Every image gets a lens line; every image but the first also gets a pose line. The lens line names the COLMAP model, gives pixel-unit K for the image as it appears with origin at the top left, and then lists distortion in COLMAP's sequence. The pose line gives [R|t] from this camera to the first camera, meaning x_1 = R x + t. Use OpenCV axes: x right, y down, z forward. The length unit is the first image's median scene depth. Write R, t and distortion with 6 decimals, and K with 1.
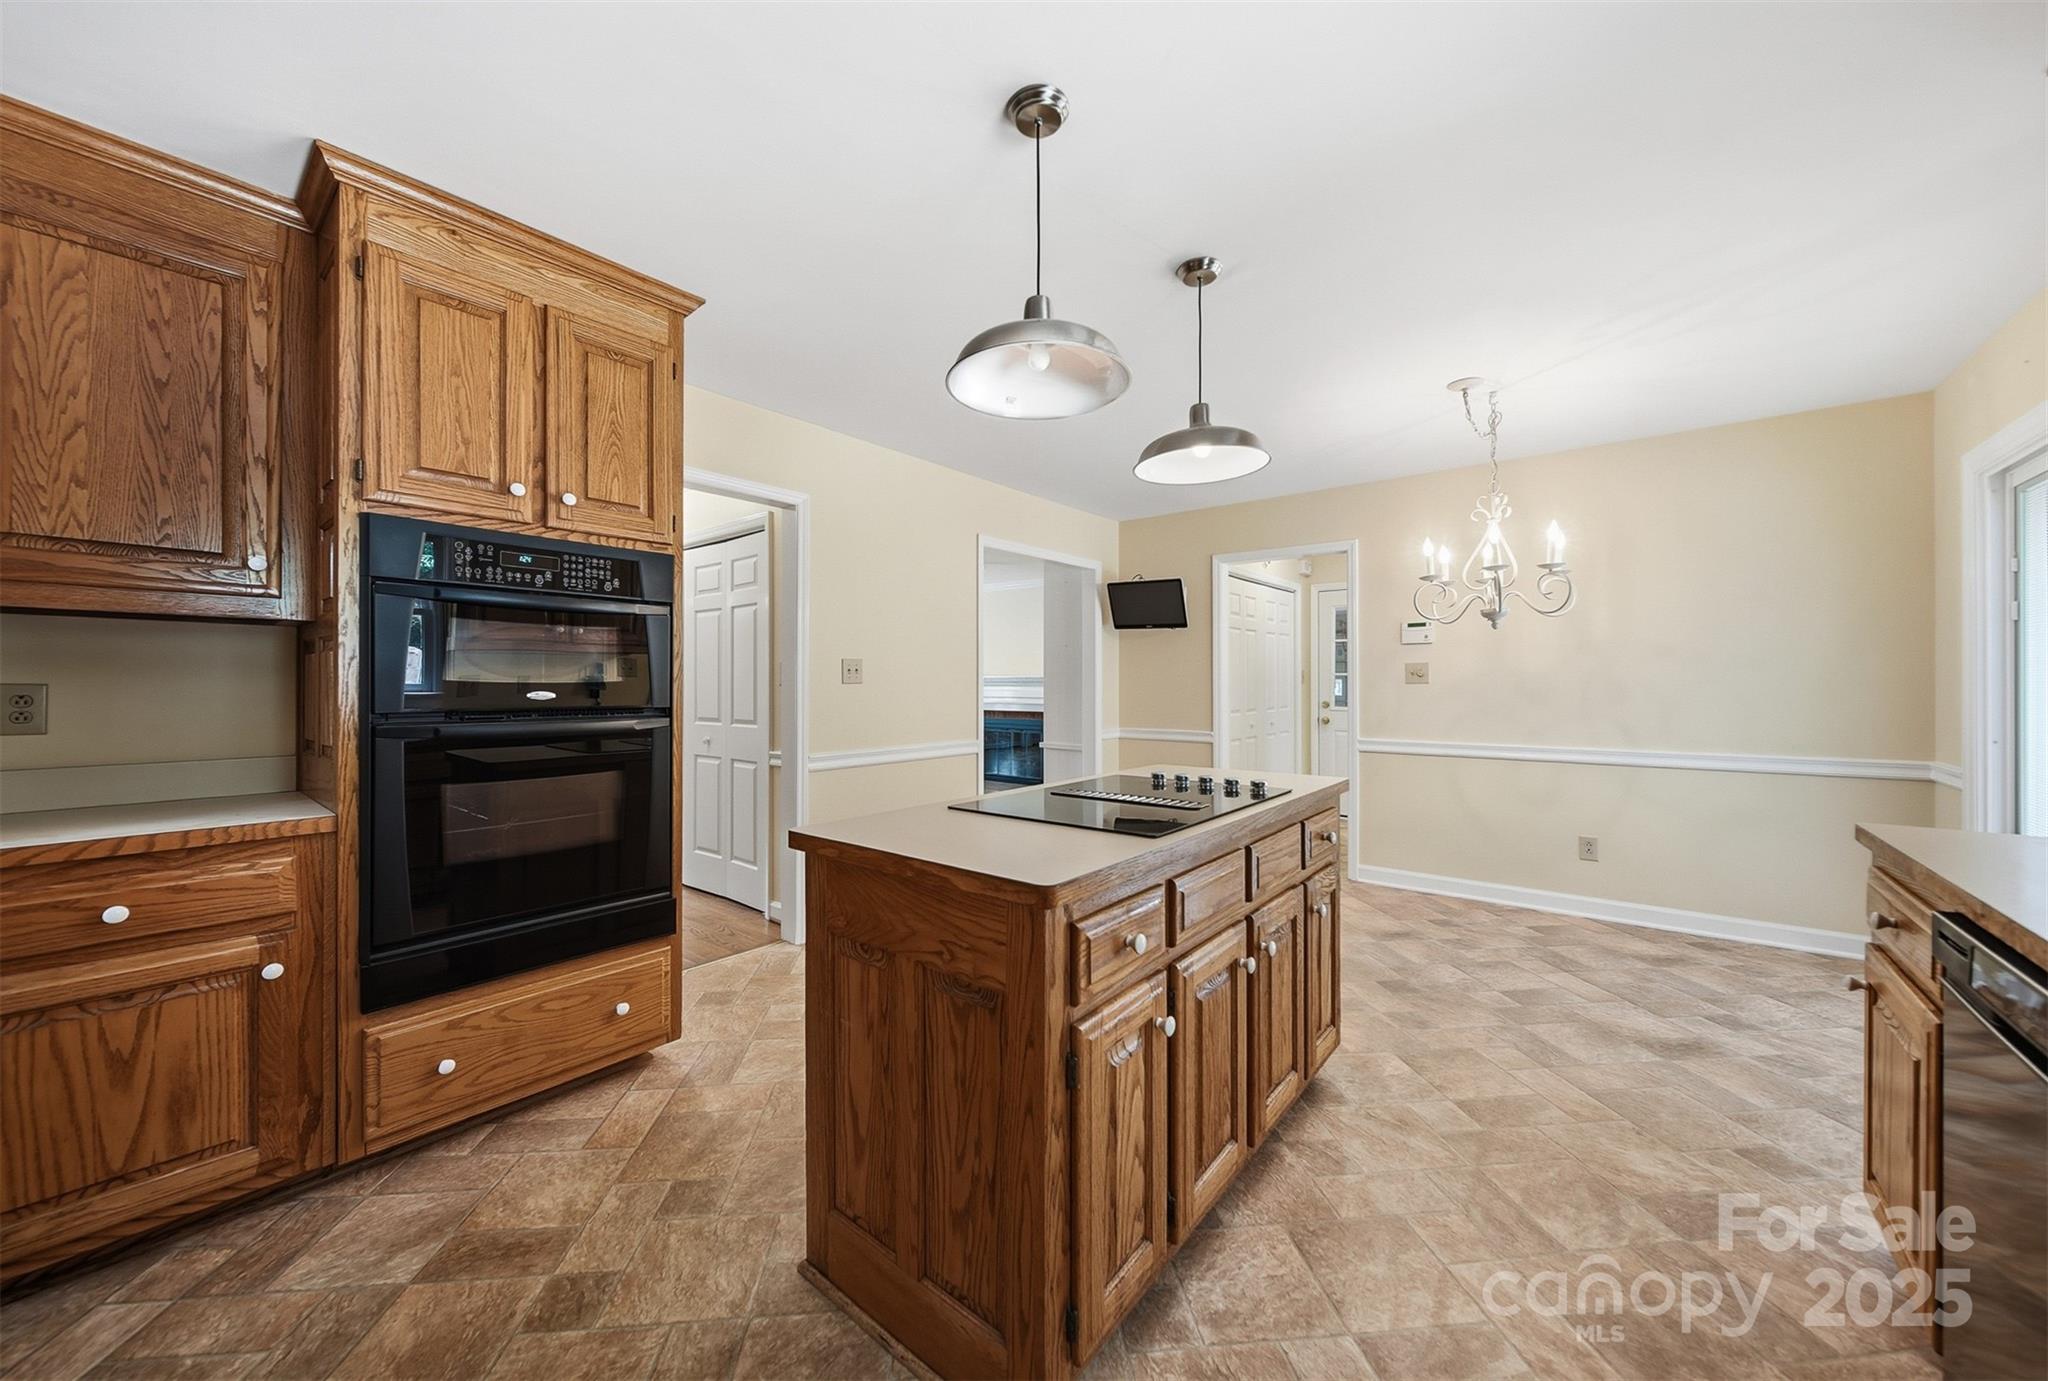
lens RADIAL K [[733.5, 0, 1010.7], [0, 733.5, 691.6], [0, 0, 1]] dist [0.002498, 0.000071]
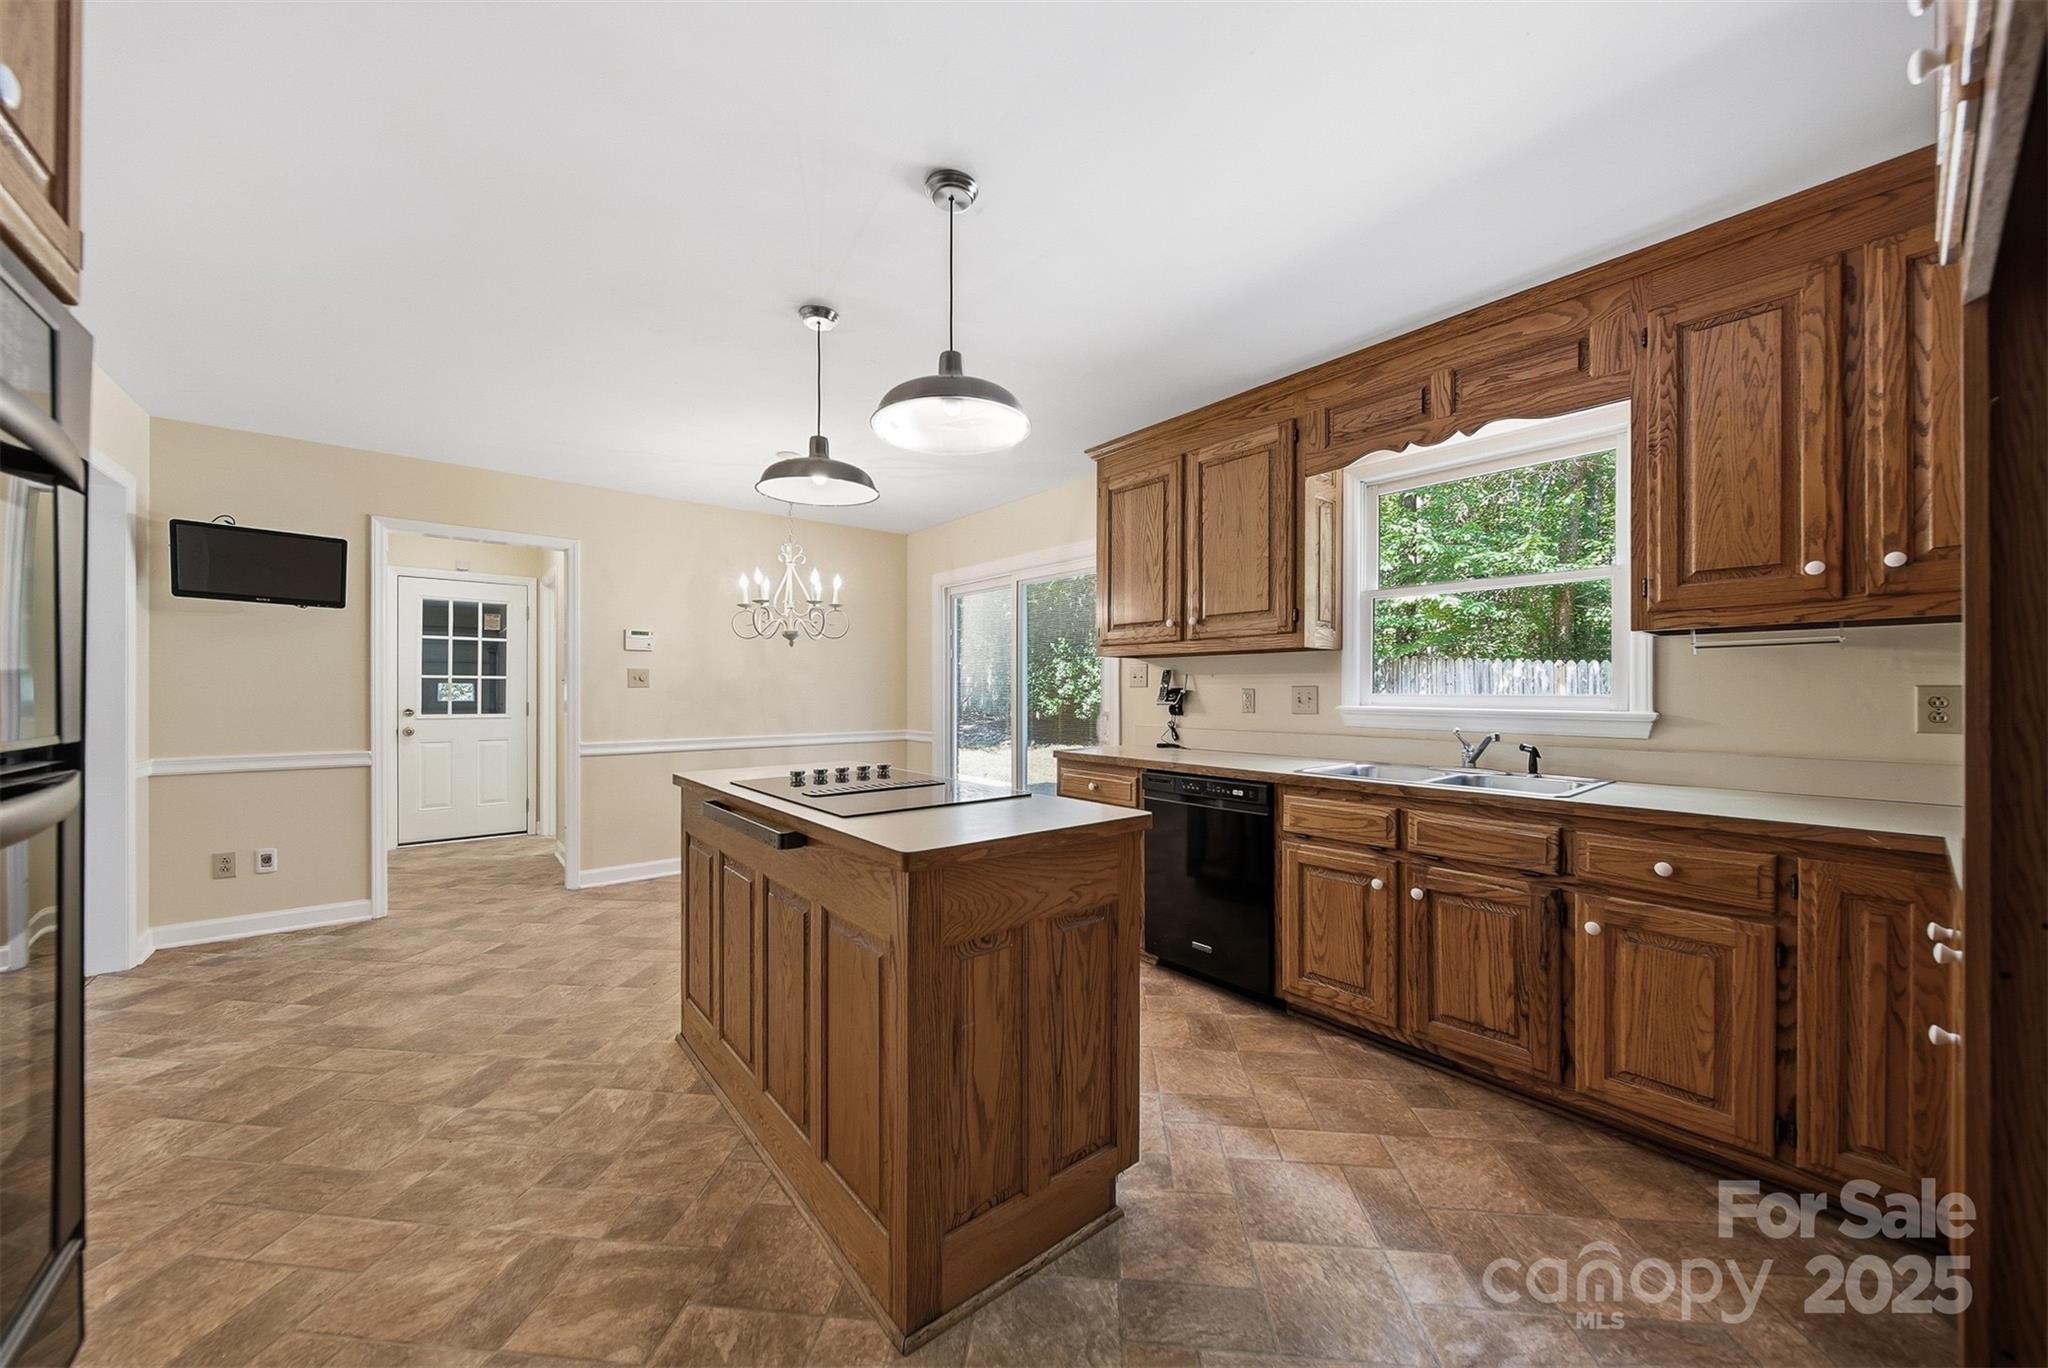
lens RADIAL K [[736.5, 0, 1015.2], [0, 736.5, 690.3], [0, 0, 1]] dist [-0.000979, -0.000383]
pose [[0.192618, 0.002183, 0.981271, -0.777788], [0.006216, 0.999975, -0.003445, 0.000518], [-0.981254, 0.006763, 0.192599, 0.483298]]
